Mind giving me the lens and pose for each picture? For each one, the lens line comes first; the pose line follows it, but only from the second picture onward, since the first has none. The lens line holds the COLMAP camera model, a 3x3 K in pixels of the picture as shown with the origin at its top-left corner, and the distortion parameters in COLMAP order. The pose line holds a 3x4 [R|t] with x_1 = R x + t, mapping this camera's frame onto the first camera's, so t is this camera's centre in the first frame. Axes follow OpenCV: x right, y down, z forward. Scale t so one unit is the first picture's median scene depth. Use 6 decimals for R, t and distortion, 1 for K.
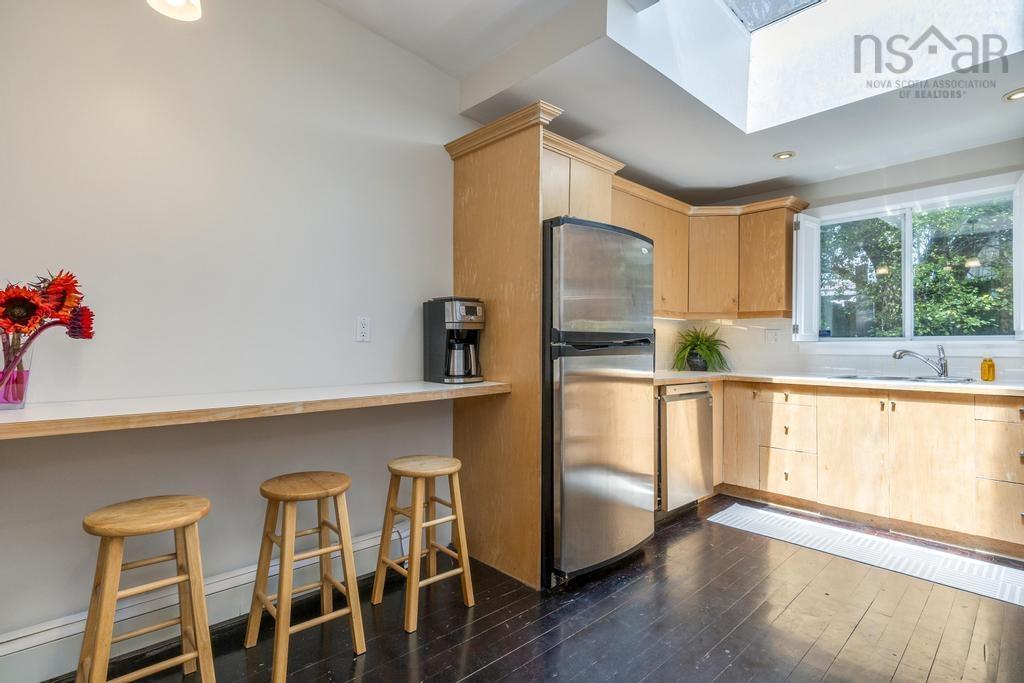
lens RADIAL K [[511.6, 0, 510.8], [0, 511.6, 339.5], [0, 0, 1]] dist [-0.008858, 0.004824]
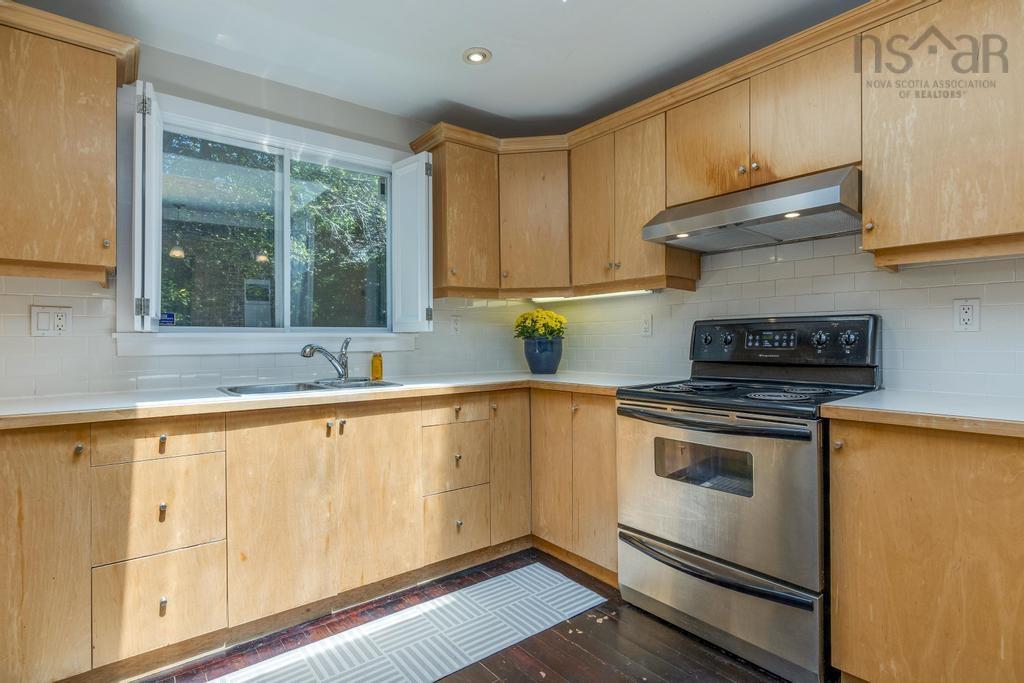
lens RADIAL K [[511.6, 0, 540.5], [0, 511.6, 340.3], [0, 0, 1]] dist [-0.008858, 0.004824]
pose [[0.061591, 0.001809, 0.998100, 0.079018], [-0.001004, 0.999998, -0.001750, 0.014748], [-0.998101, -0.000894, 0.061593, 0.623025]]
